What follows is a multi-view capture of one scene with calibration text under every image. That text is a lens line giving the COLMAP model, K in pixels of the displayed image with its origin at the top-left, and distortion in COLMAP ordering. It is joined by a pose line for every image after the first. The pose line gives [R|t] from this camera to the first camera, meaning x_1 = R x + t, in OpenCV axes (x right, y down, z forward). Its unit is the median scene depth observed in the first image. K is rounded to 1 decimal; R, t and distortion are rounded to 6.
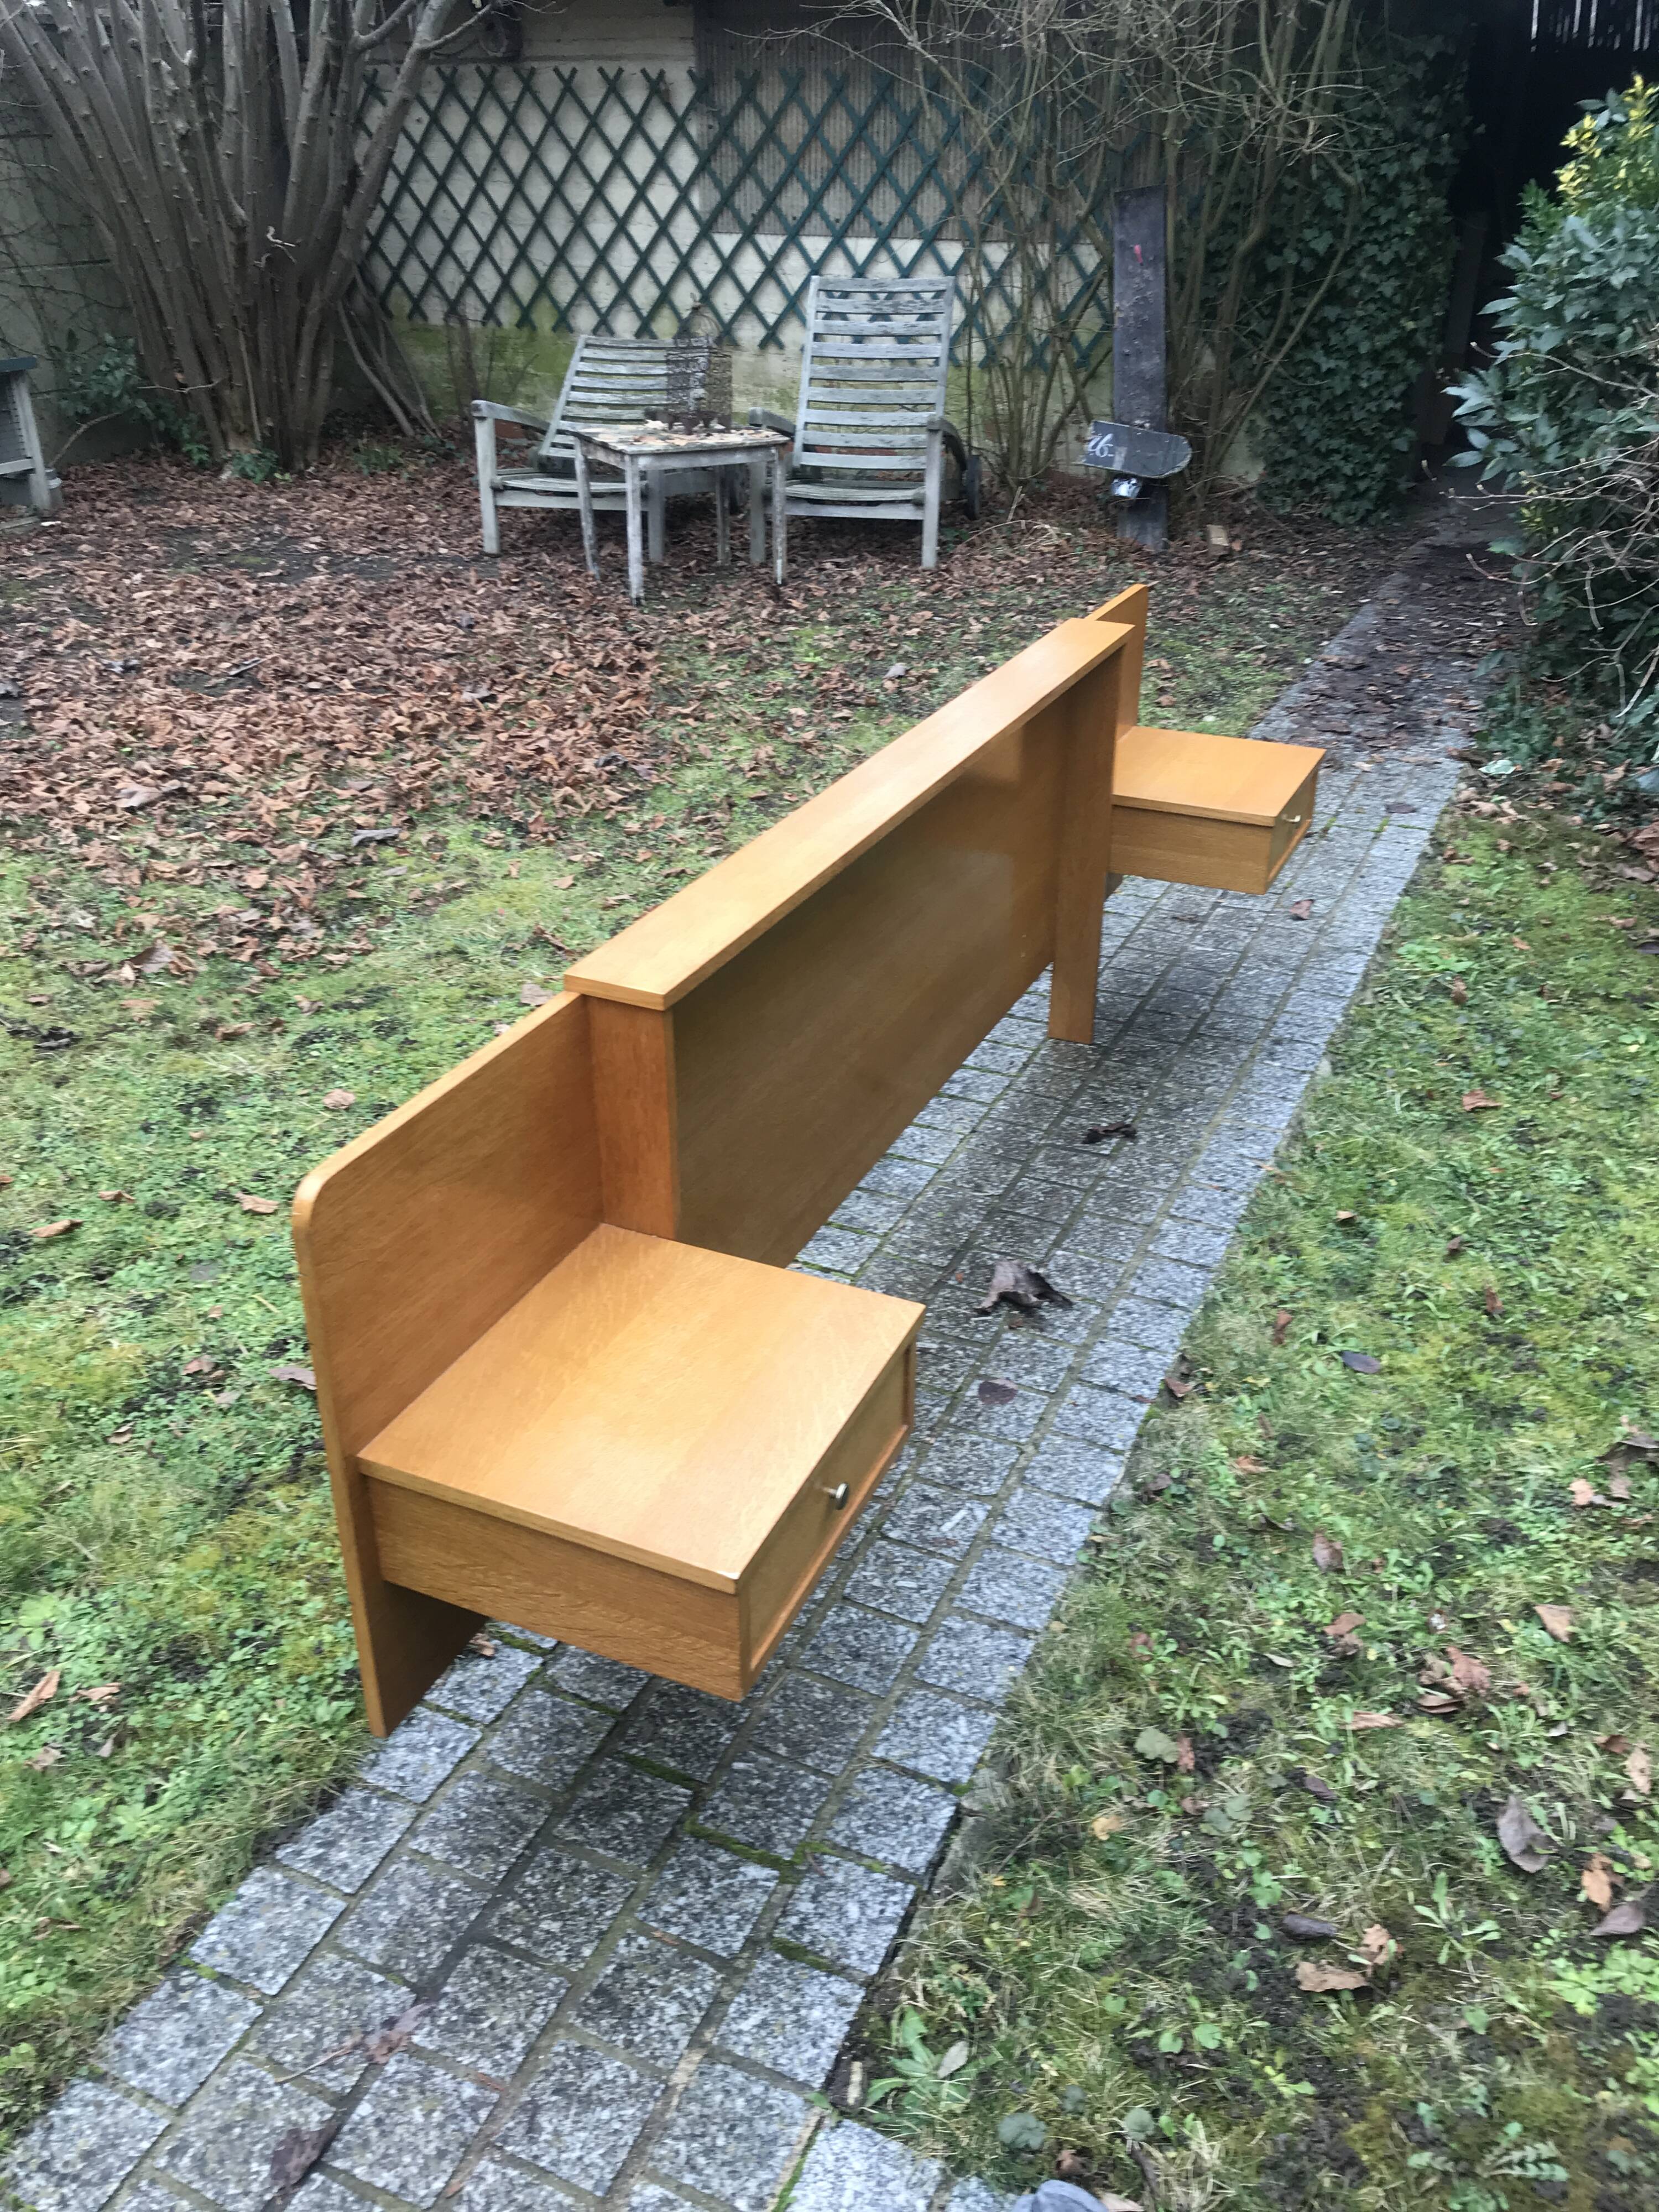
lens RADIAL K [[1816.9, 0, 841.5], [0, 1816.9, 1108.5], [0, 0, 1]] dist [0.004788, 0.022906]
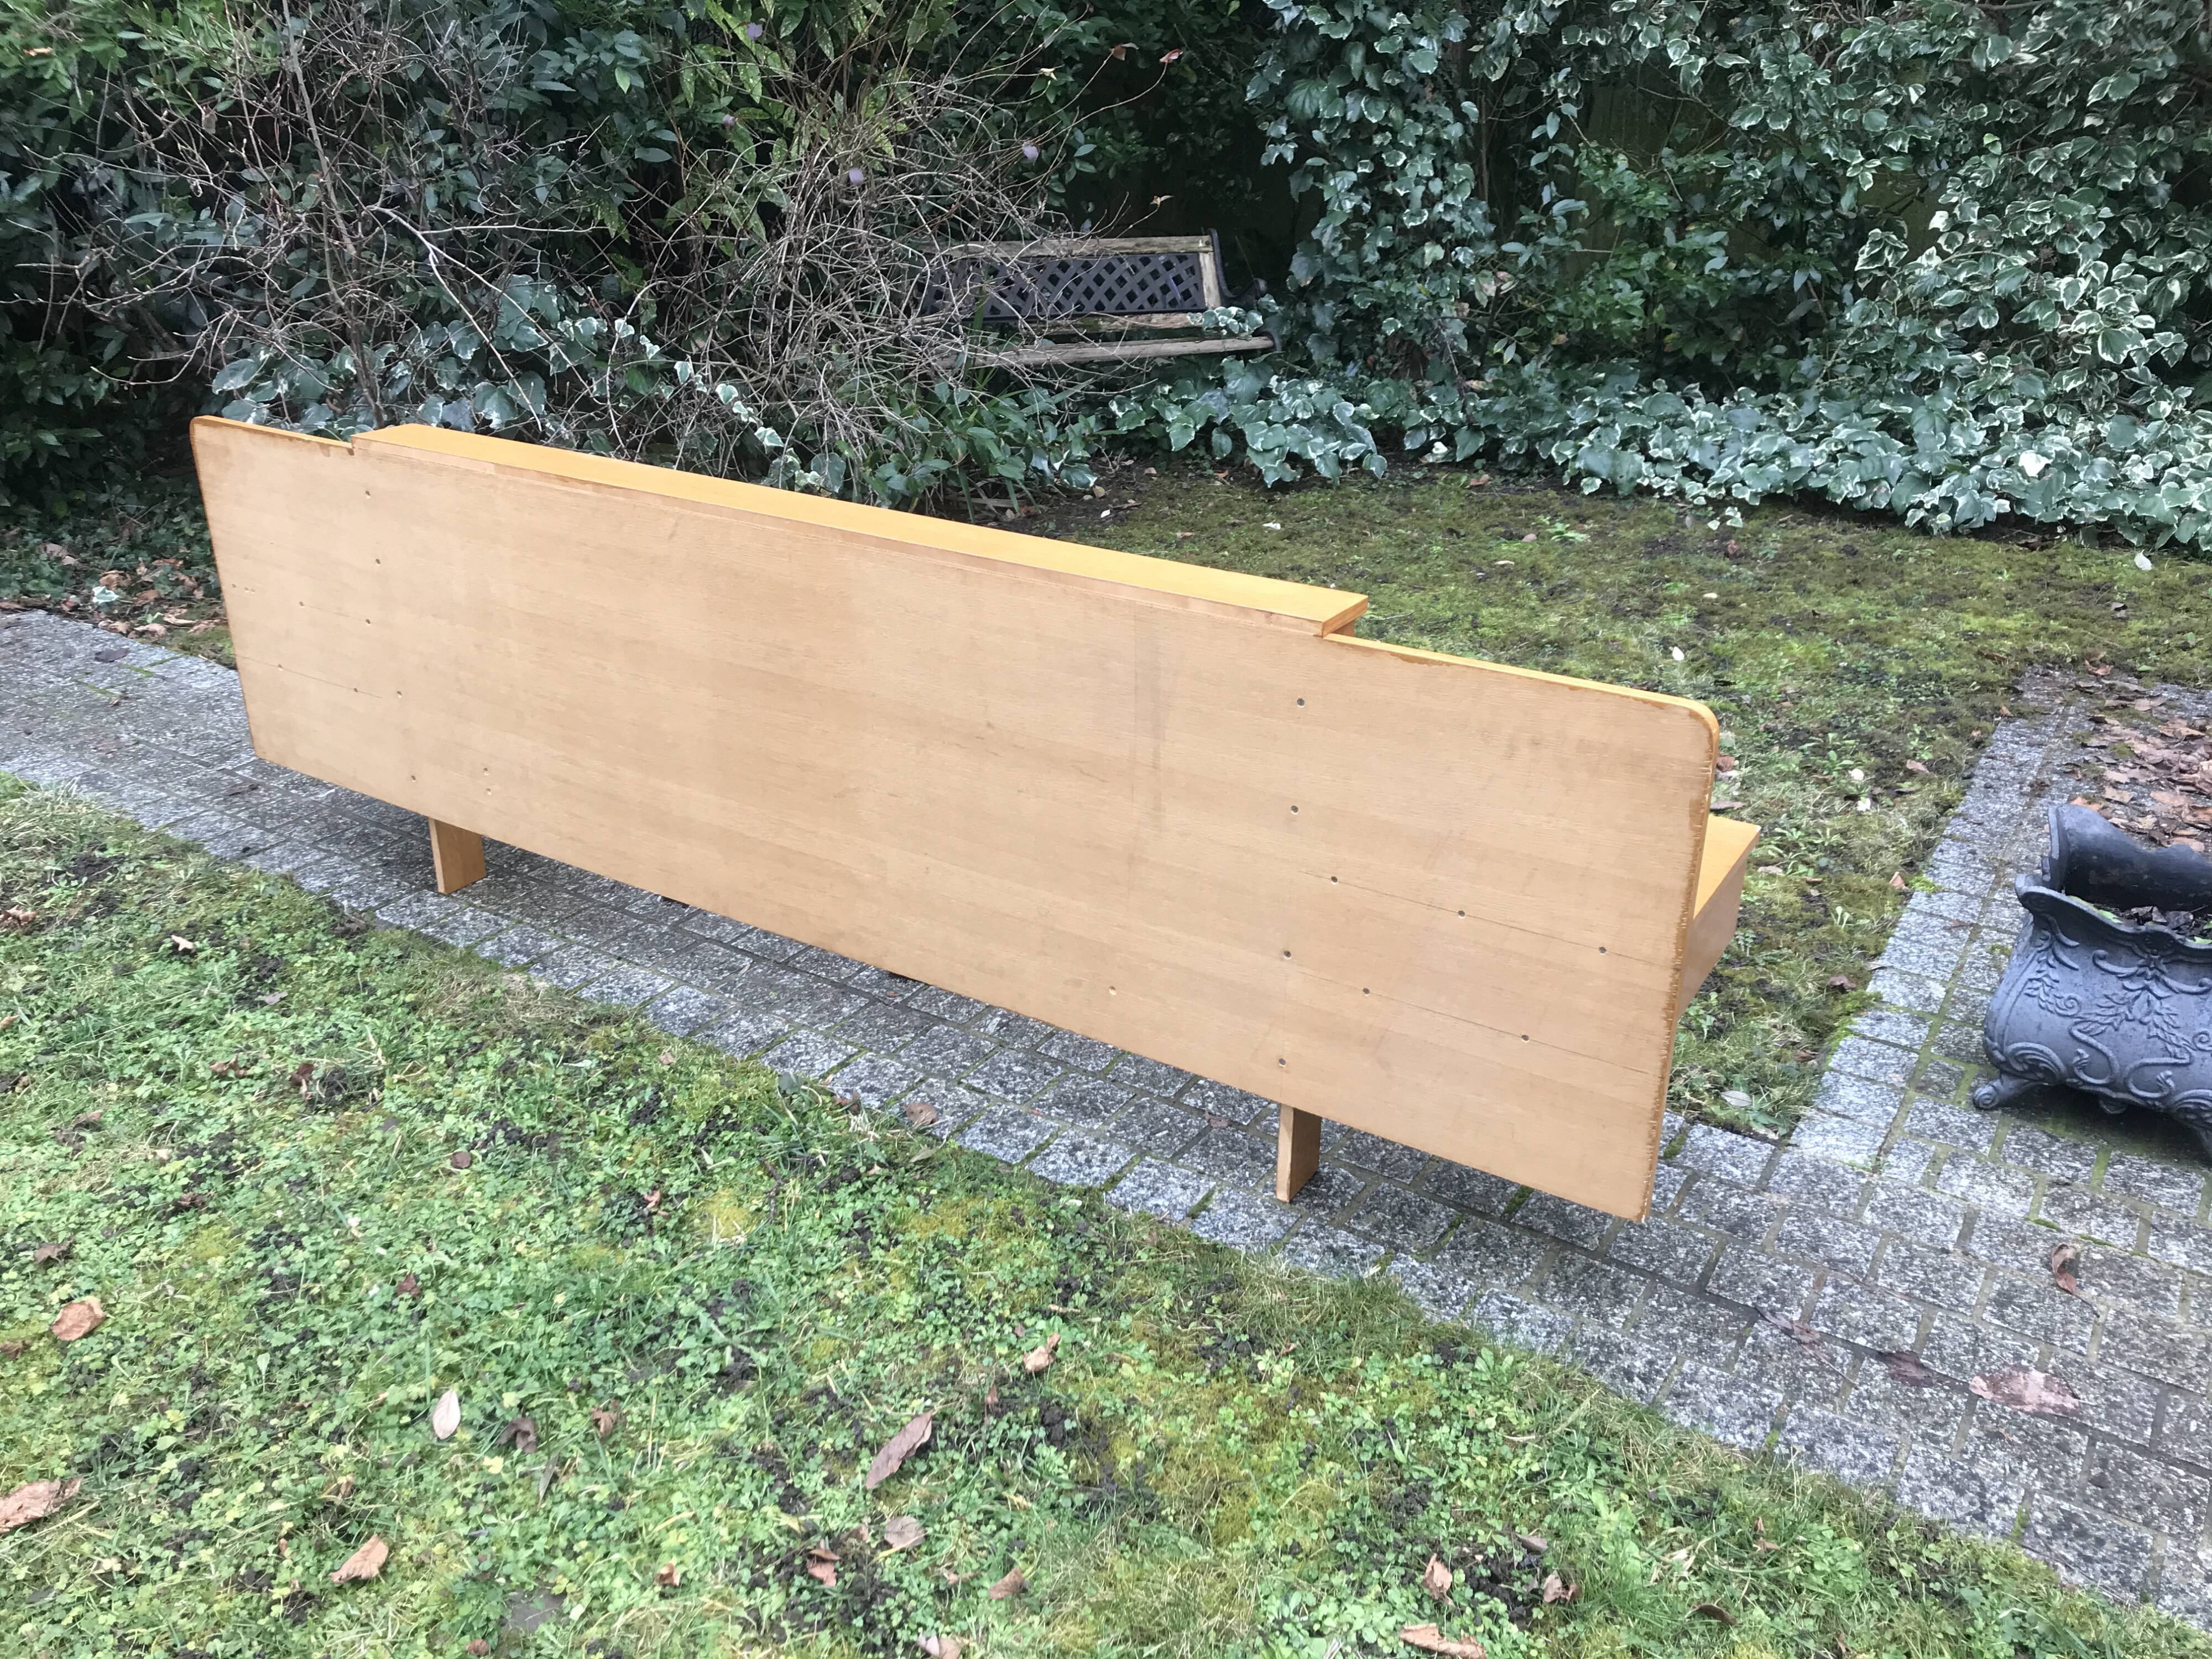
lens RADIAL K [[1788.7, 0, 1106.0], [0, 1788.7, 829.5], [0, 0, 1]] dist [0.012093, 0.009250]
pose [[0.141212, -0.425015, 0.894104, -0.486455], [0.468620, 0.824256, 0.317800, -0.154288], [-0.872041, 0.374118, 0.315565, 0.336496]]
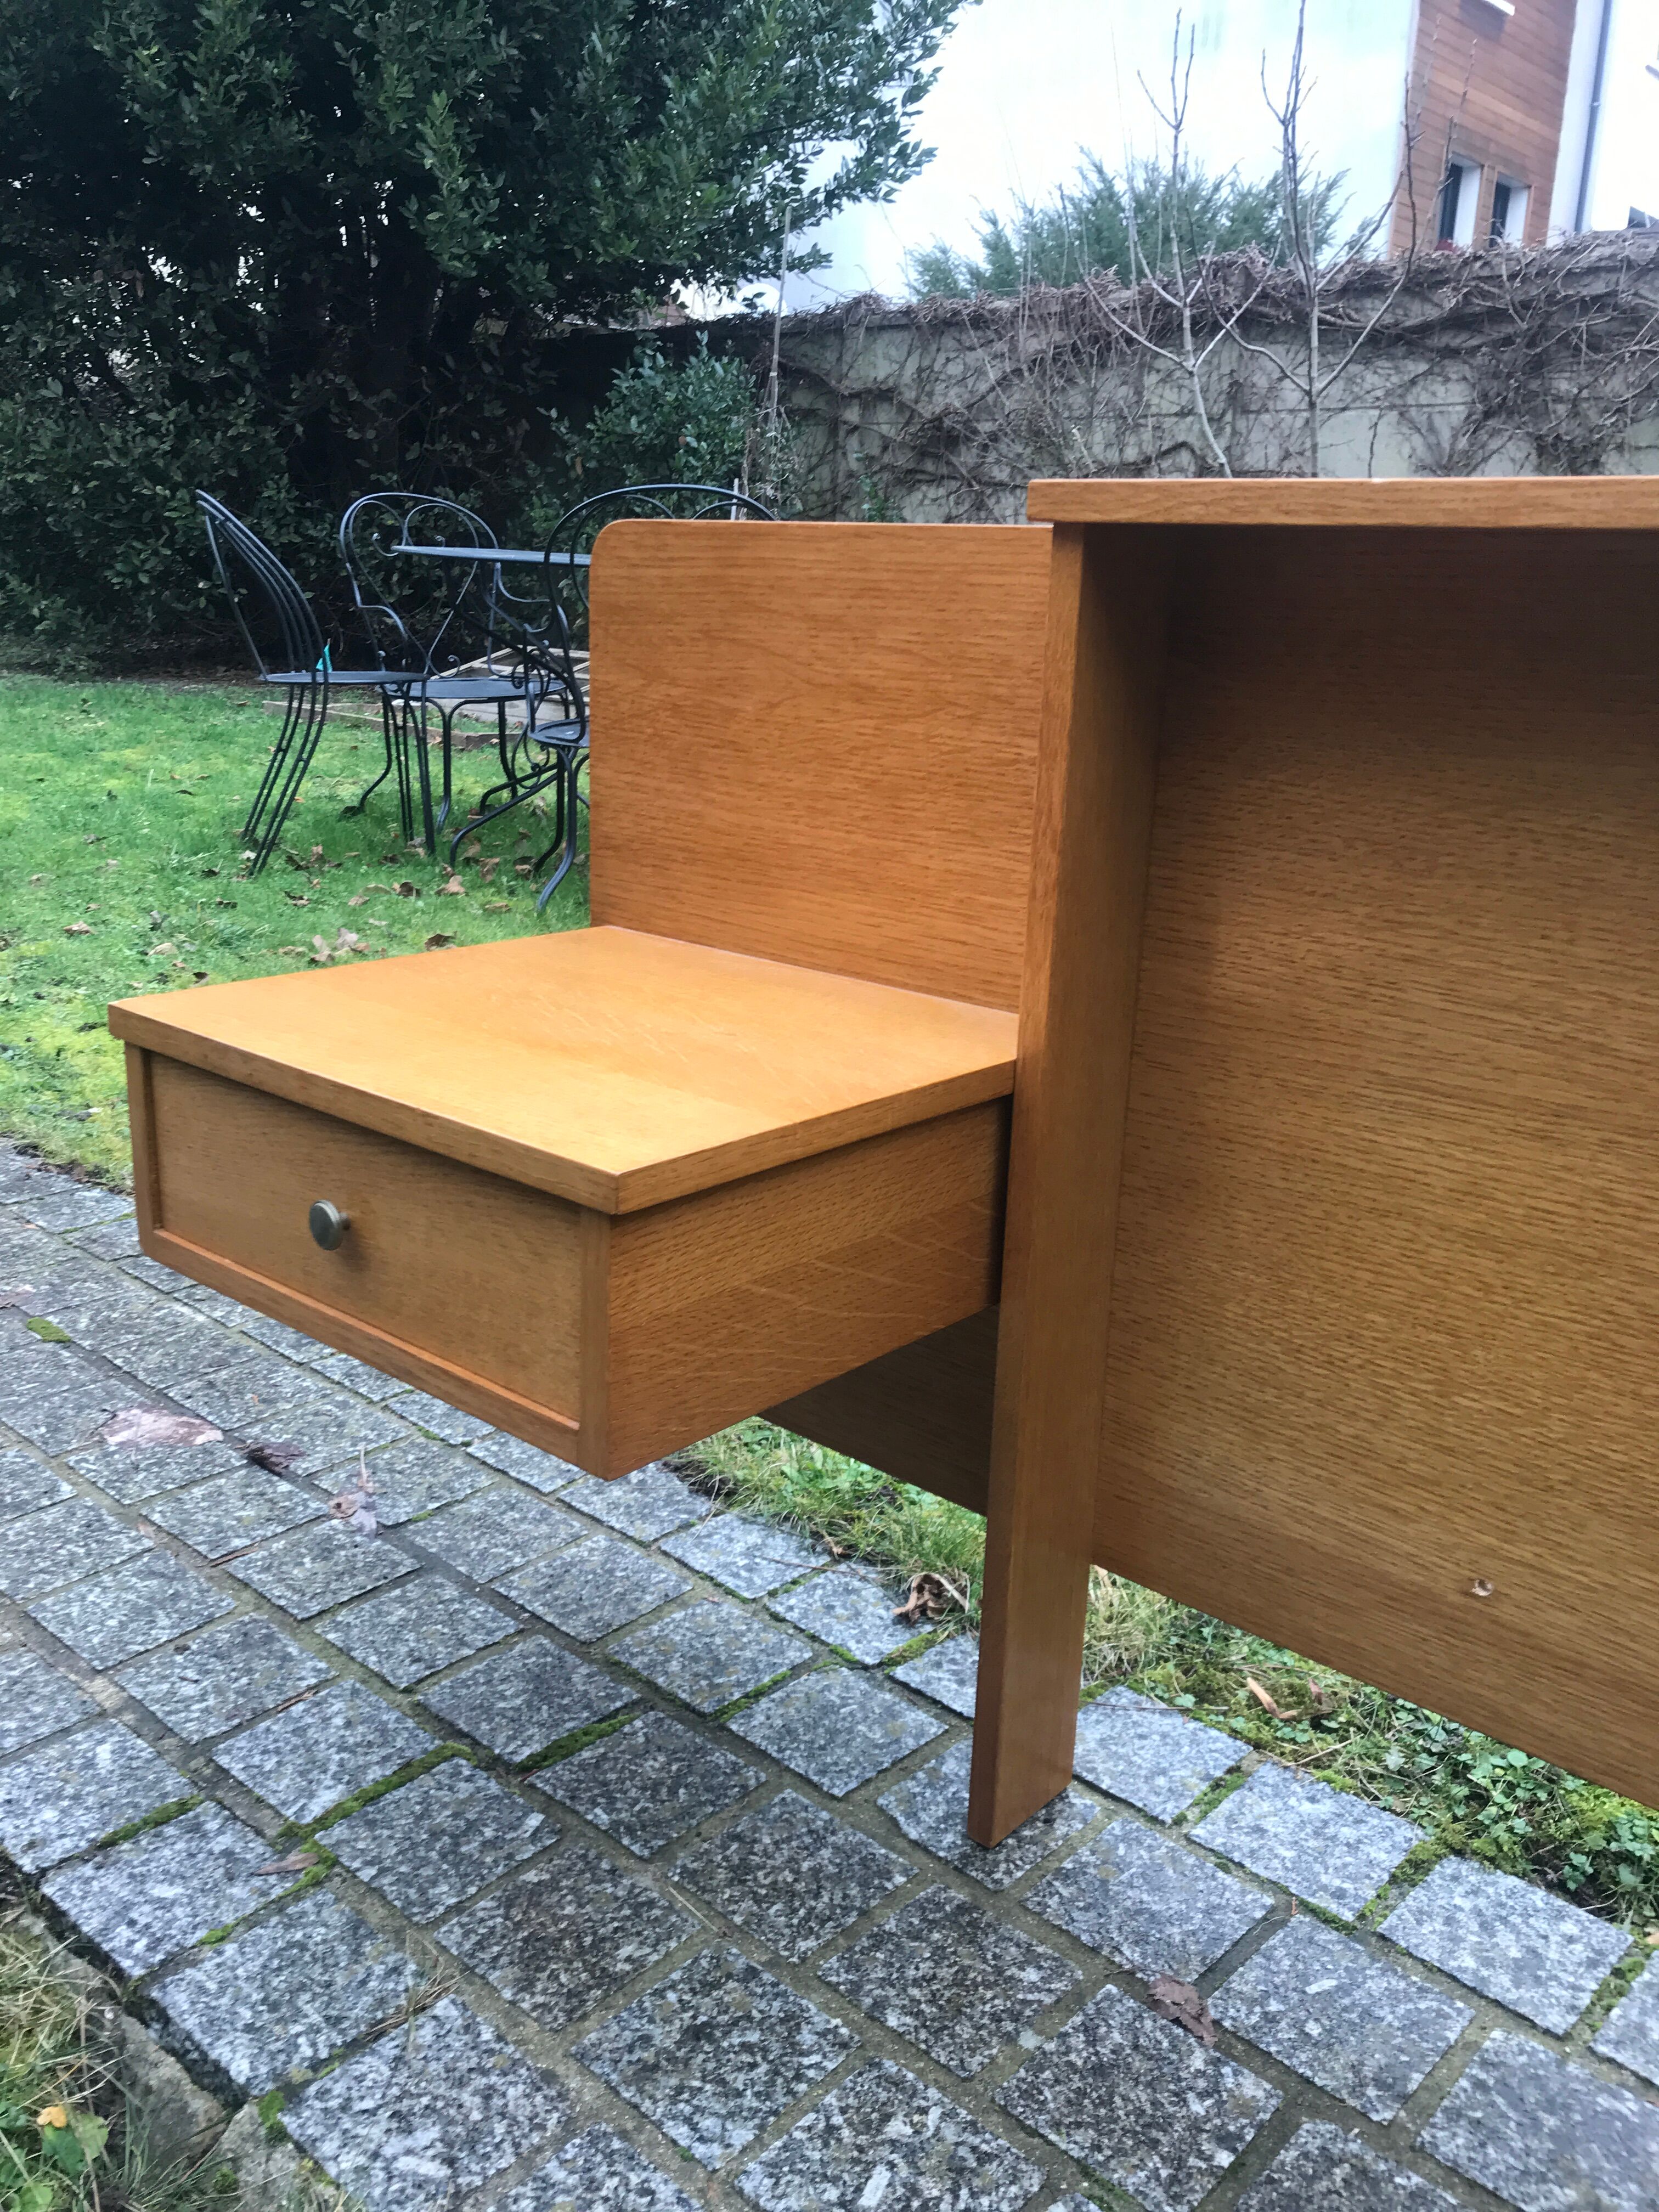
lens RADIAL K [[1788.7, 0, 844.7], [0, 1788.7, 1109.7], [0, 0, 1]] dist [0.012093, 0.009250]
pose [[-0.285193, 0.249583, -0.925404, 0.169446], [-0.493253, 0.789618, 0.364973, -0.032505], [0.821806, 0.560547, -0.102086, 0.443298]]
